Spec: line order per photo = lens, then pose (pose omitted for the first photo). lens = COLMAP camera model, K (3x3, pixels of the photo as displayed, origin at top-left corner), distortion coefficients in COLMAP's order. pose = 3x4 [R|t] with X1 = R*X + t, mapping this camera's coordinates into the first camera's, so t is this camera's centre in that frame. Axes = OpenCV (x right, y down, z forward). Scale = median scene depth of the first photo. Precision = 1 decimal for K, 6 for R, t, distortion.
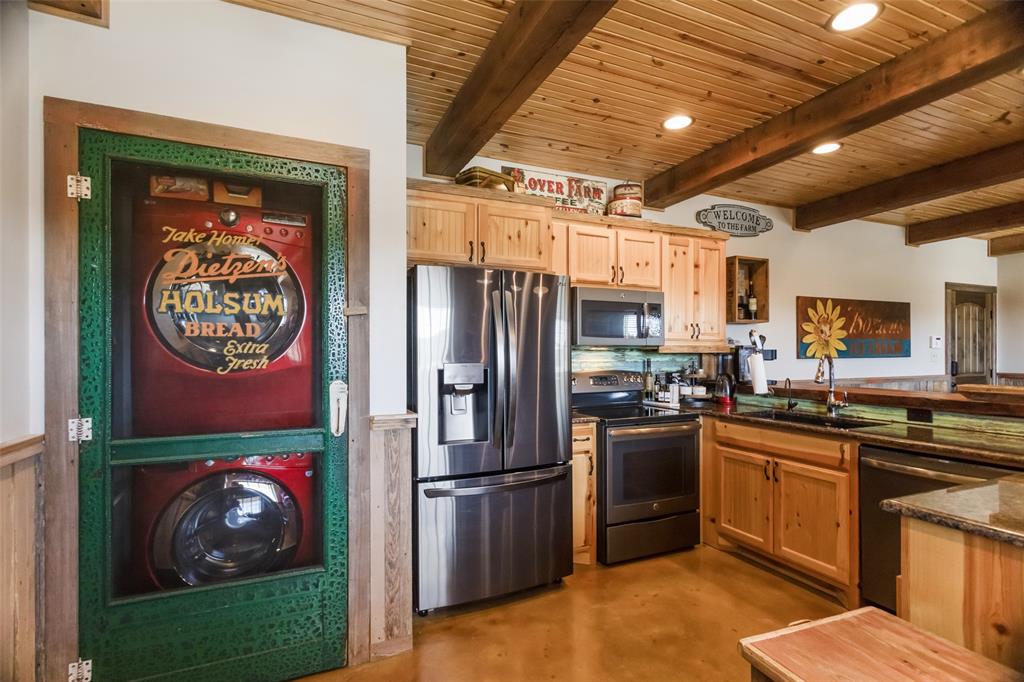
lens RADIAL K [[494.1, 0, 511.7], [0, 494.1, 346.5], [0, 0, 1]] dist [0.009872, -0.001696]
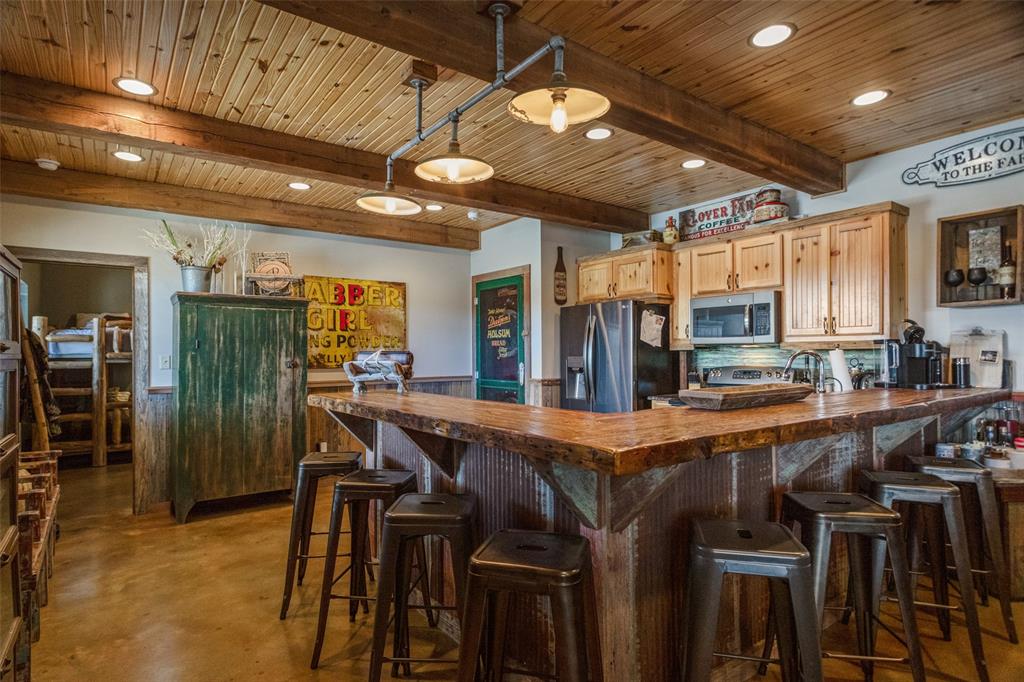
lens RADIAL K [[546.9, 0, 509.3], [0, 546.9, 348.8], [0, 0, 1]] dist [0.001774, 0.000546]
pose [[0.209649, -0.005663, -0.977760, 1.287464], [0.021706, 0.999764, -0.001136, 0.000002], [0.977536, -0.020986, 0.209722, 0.213833]]
